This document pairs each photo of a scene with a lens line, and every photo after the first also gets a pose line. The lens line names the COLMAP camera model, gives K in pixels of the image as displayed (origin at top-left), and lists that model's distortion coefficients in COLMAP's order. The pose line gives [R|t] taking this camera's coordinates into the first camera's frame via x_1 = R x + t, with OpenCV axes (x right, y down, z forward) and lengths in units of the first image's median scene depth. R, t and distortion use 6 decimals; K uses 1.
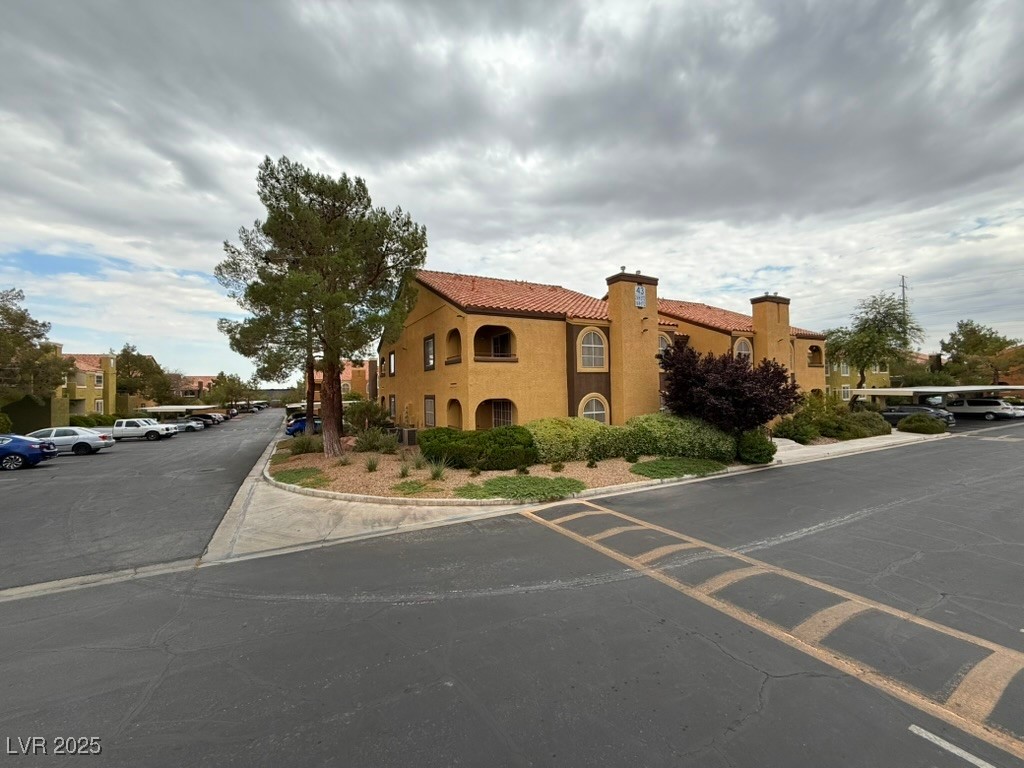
lens RADIAL K [[412.6, 0, 511.7], [0, 412.6, 382.9], [0, 0, 1]] dist [0.001966, -0.000042]
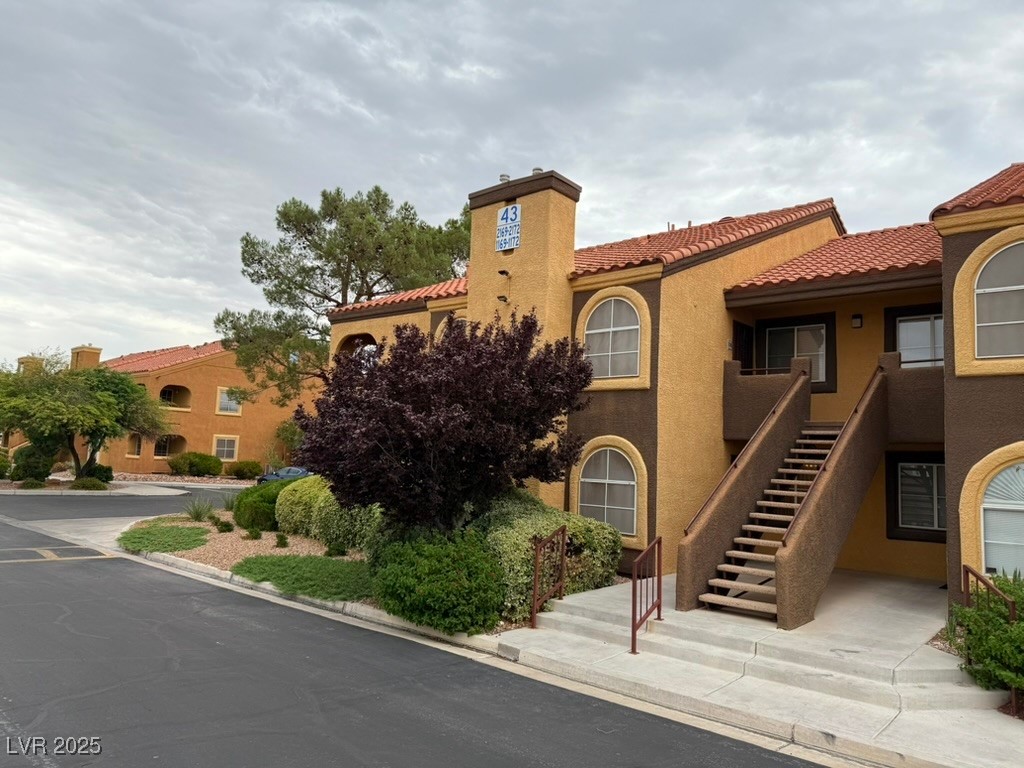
lens RADIAL K [[735.2, 0, 496.9], [0, 735.2, 357.3], [0, 0, 1]] dist [0.064475, -0.092234]
pose [[0.349510, -0.103258, -0.931225, 1.189744], [-0.049541, 0.990481, -0.128422, 0.048482], [0.935622, 0.091019, 0.341068, 0.798478]]
